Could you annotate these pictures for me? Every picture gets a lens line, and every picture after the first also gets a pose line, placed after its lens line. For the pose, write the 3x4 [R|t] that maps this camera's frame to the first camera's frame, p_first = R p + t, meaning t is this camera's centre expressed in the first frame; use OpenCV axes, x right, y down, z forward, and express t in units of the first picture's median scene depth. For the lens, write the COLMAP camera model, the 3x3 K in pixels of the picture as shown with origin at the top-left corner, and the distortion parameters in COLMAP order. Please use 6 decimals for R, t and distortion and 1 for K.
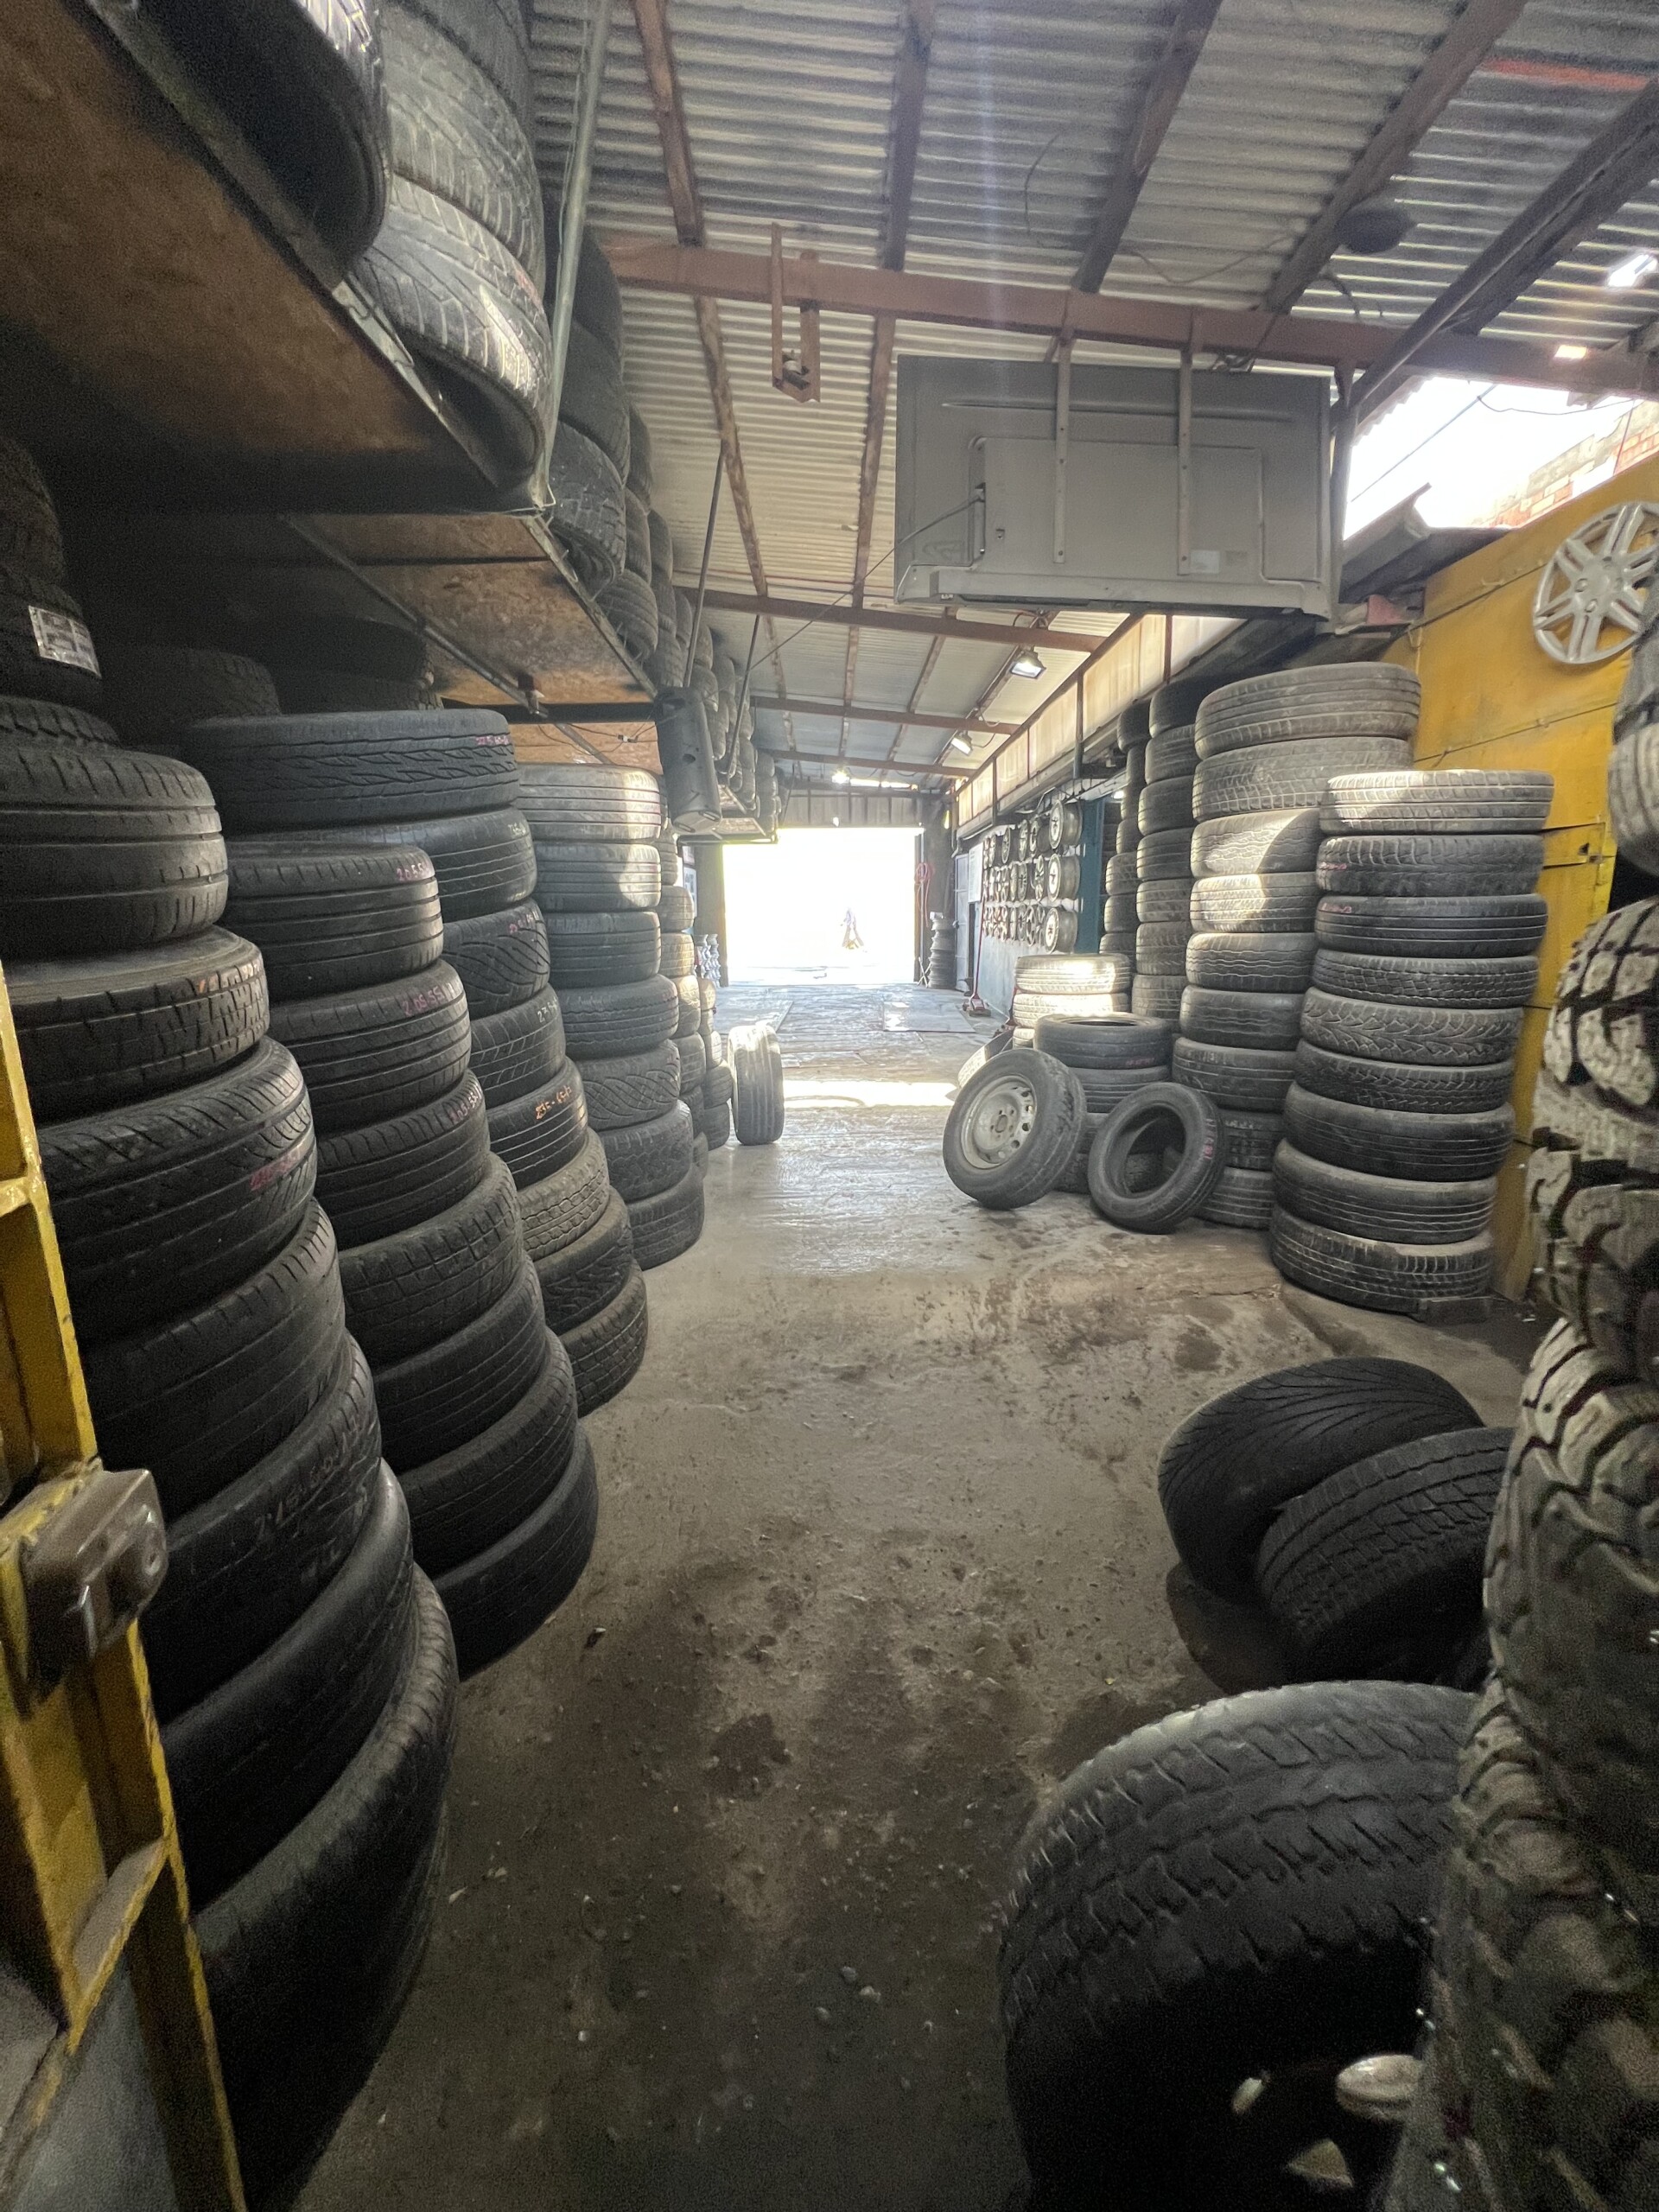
lens RADIAL K [[891.5, 0, 829.5], [0, 891.5, 1106.0], [0, 0, 1]] dist [0.000194, 0.000001]
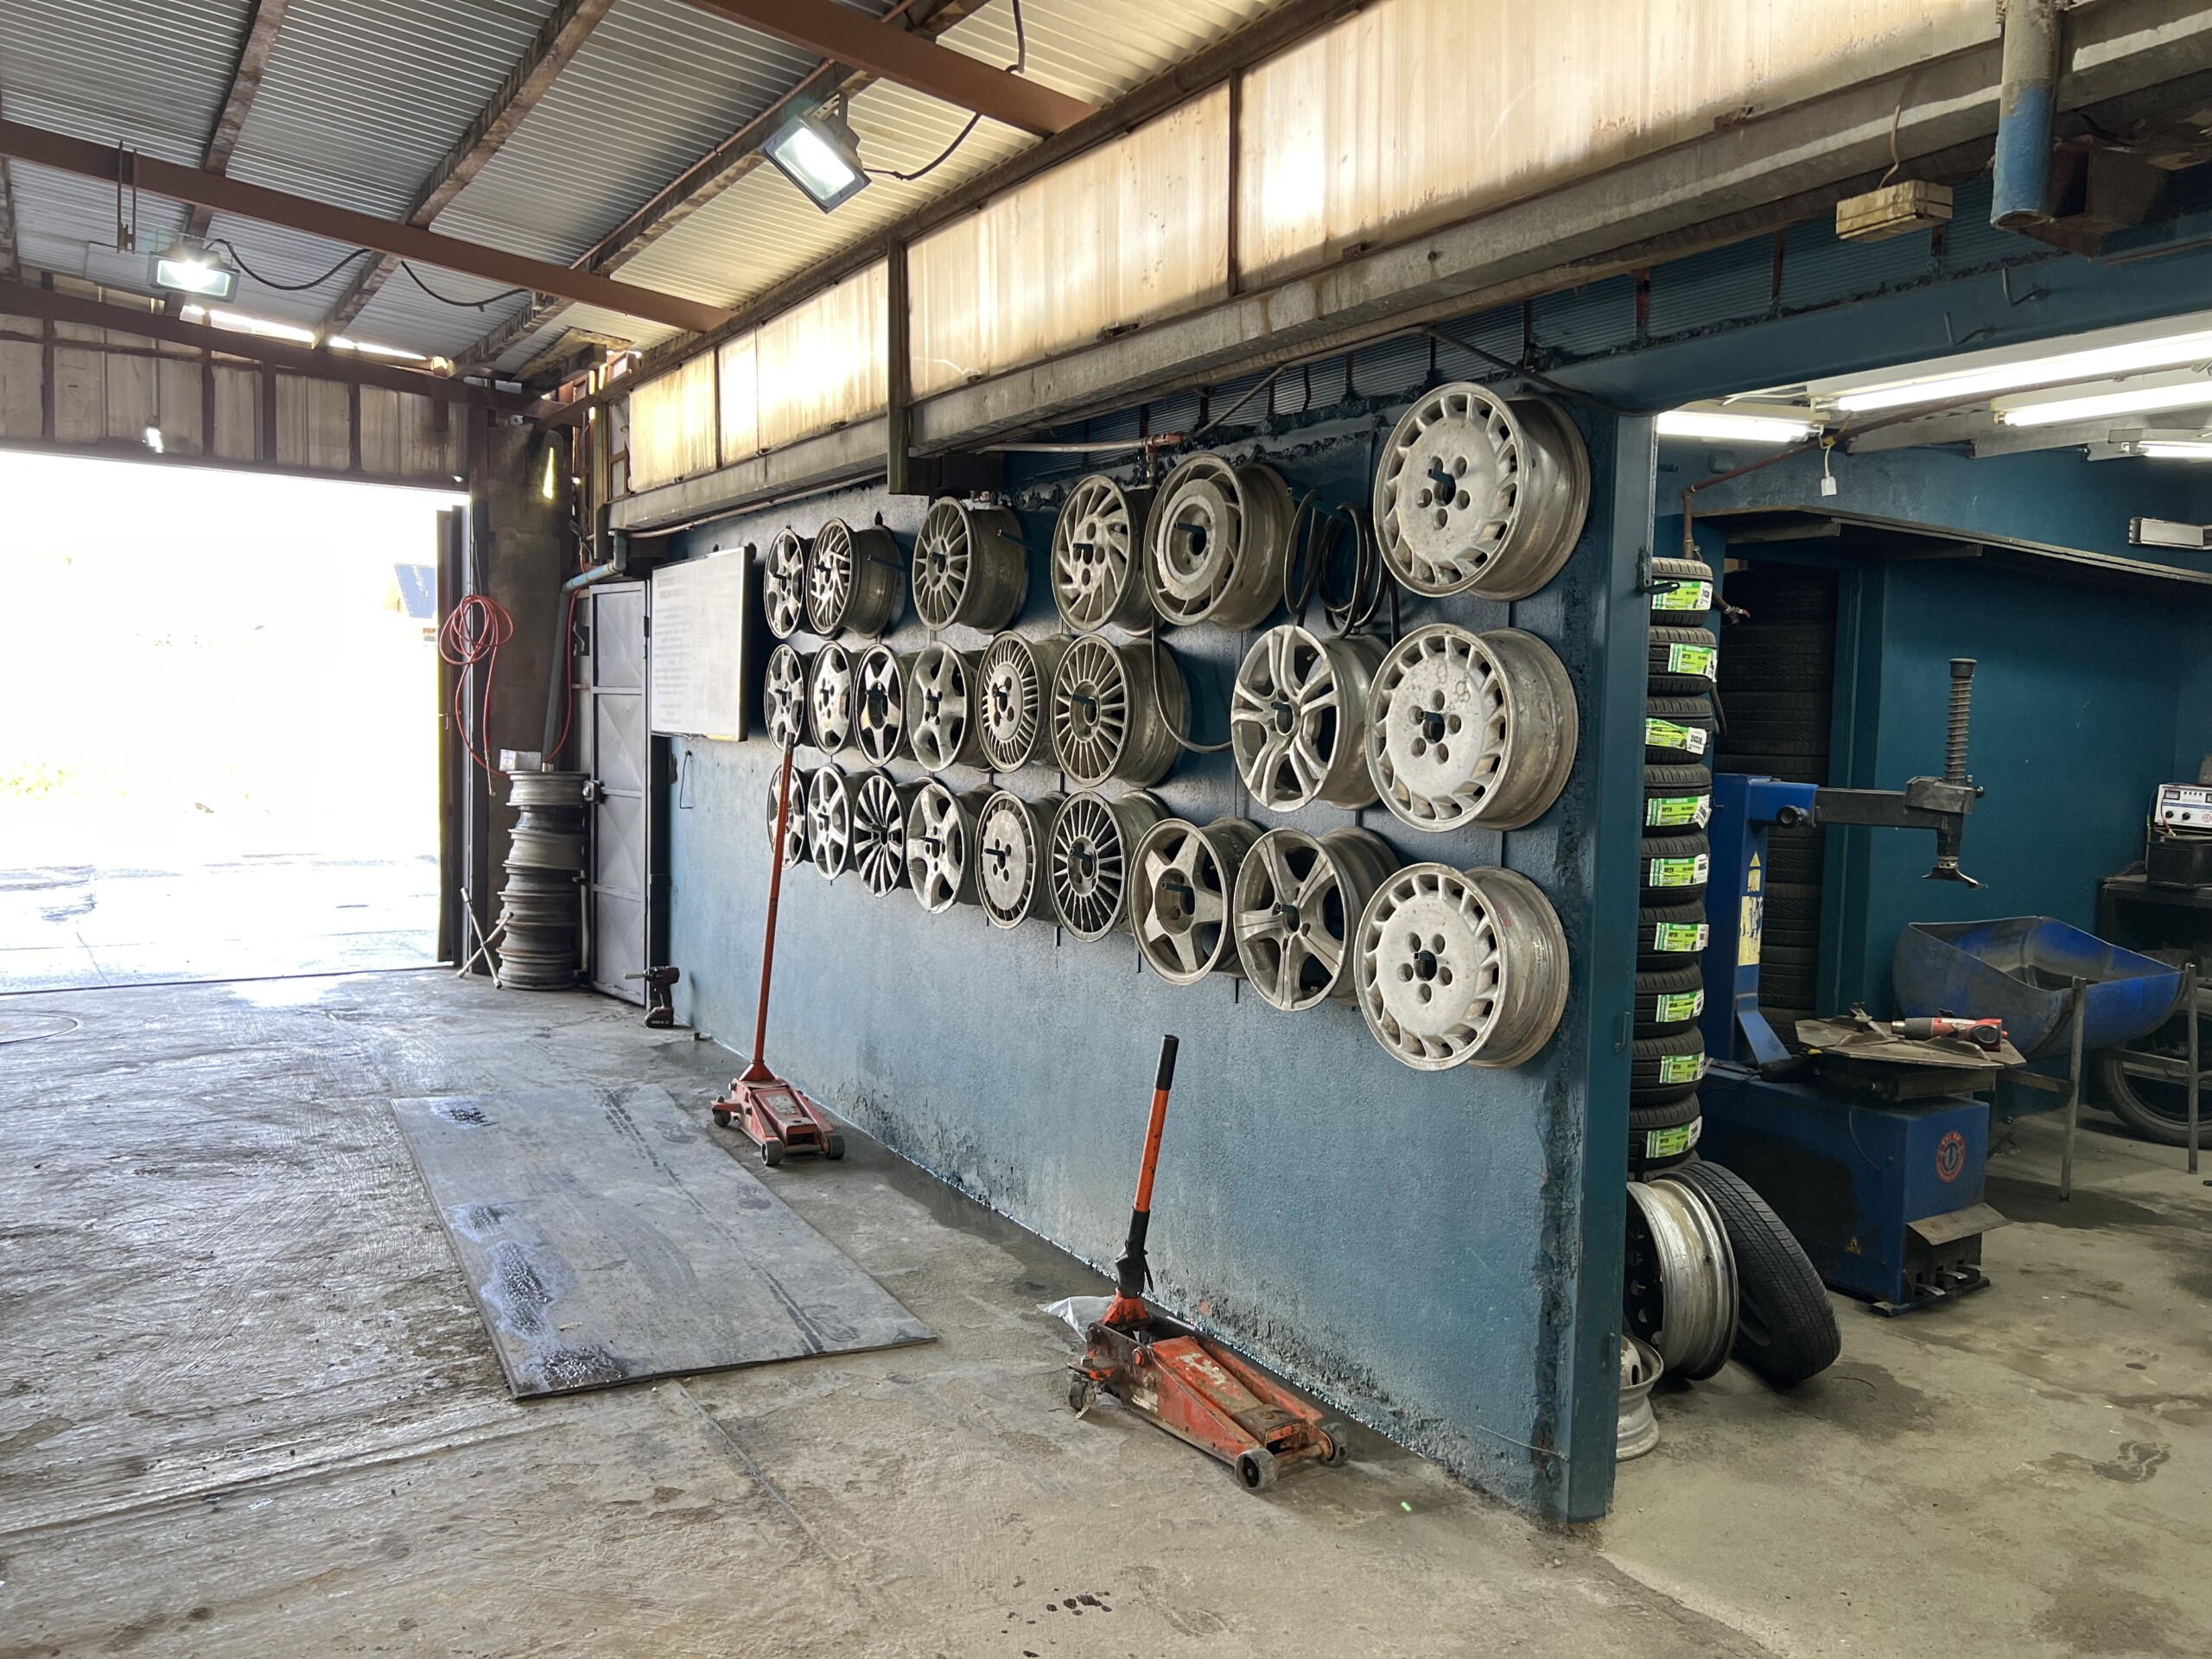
lens RADIAL K [[1645.0, 0, 1106.0], [0, 1645.0, 829.5], [0, 0, 1]] dist [0.039829, -0.040426]
pose [[0.848228, -0.003012, 0.529622, -0.017539], [0.074194, 0.990799, -0.113191, -0.109038], [-0.524408, 0.135306, 0.840647, 0.401058]]
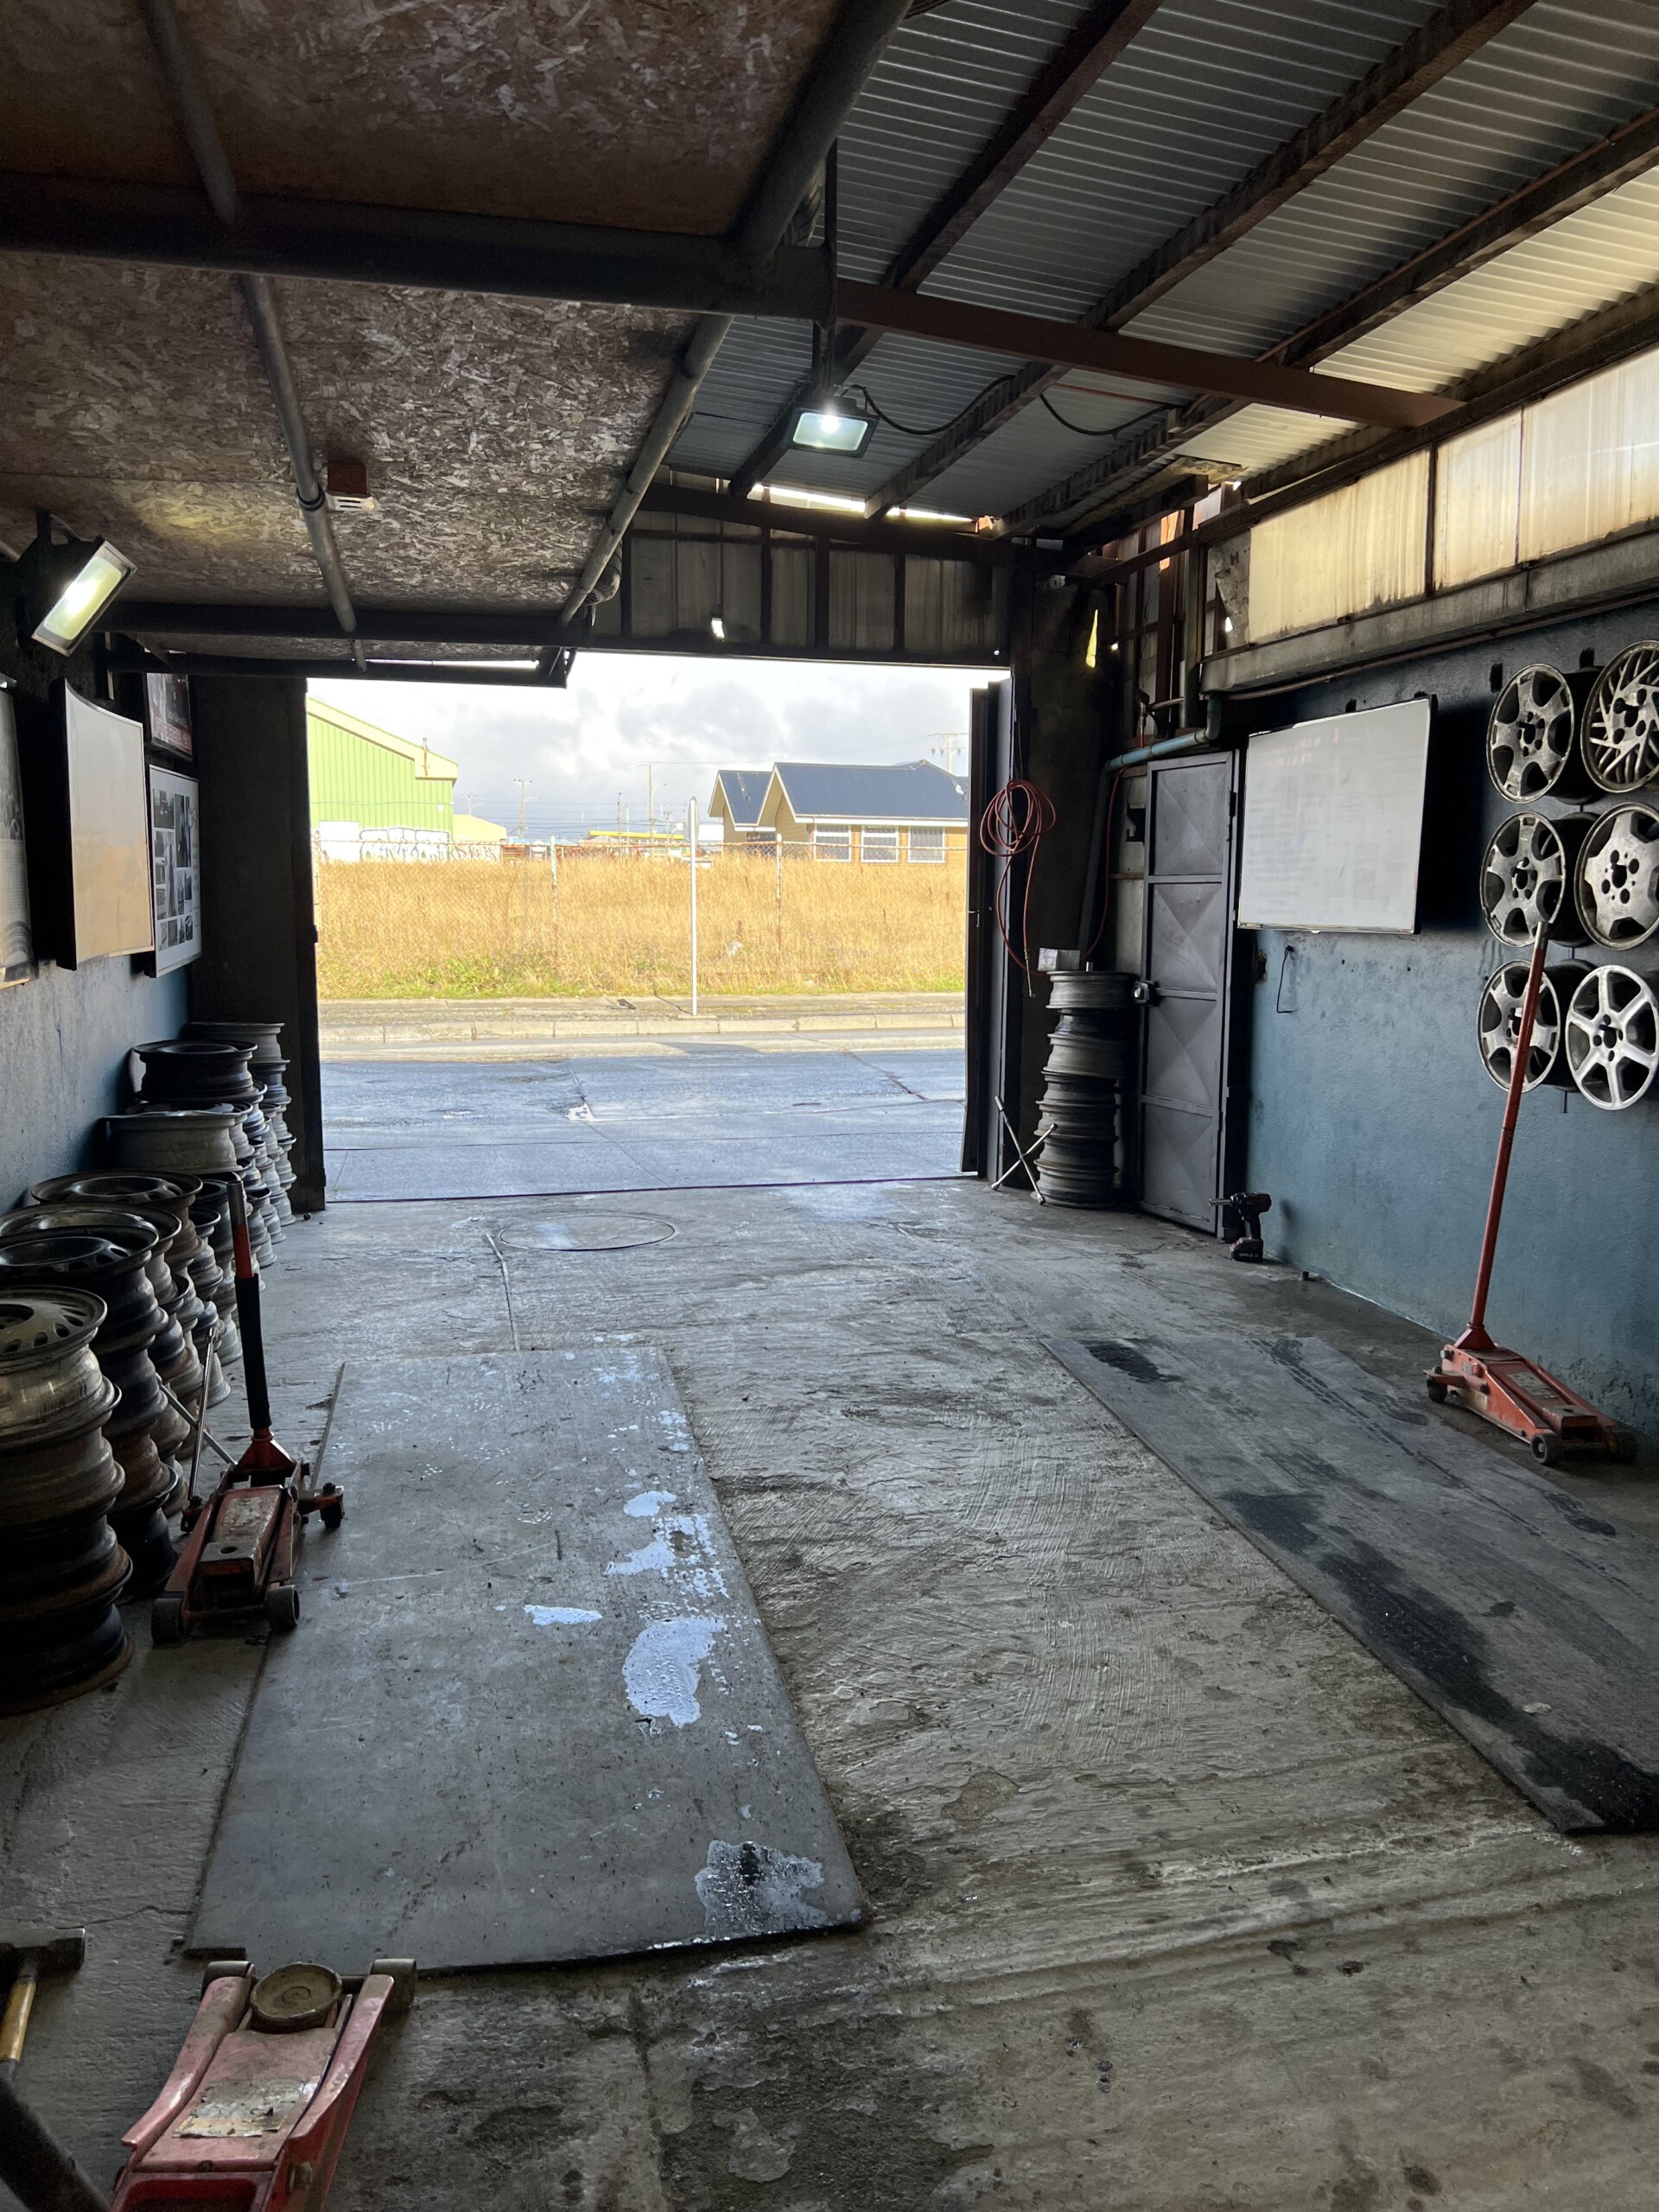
lens RADIAL K [[1640.1, 0, 831.0], [0, 1640.1, 1134.0], [0, 0, 1]] dist [0.089607, -0.182660]
pose [[0.974724, -0.012477, 0.223062, -0.079782], [0.027207, 0.997637, -0.063088, -0.126673], [-0.221748, 0.067562, 0.972761, 0.499685]]
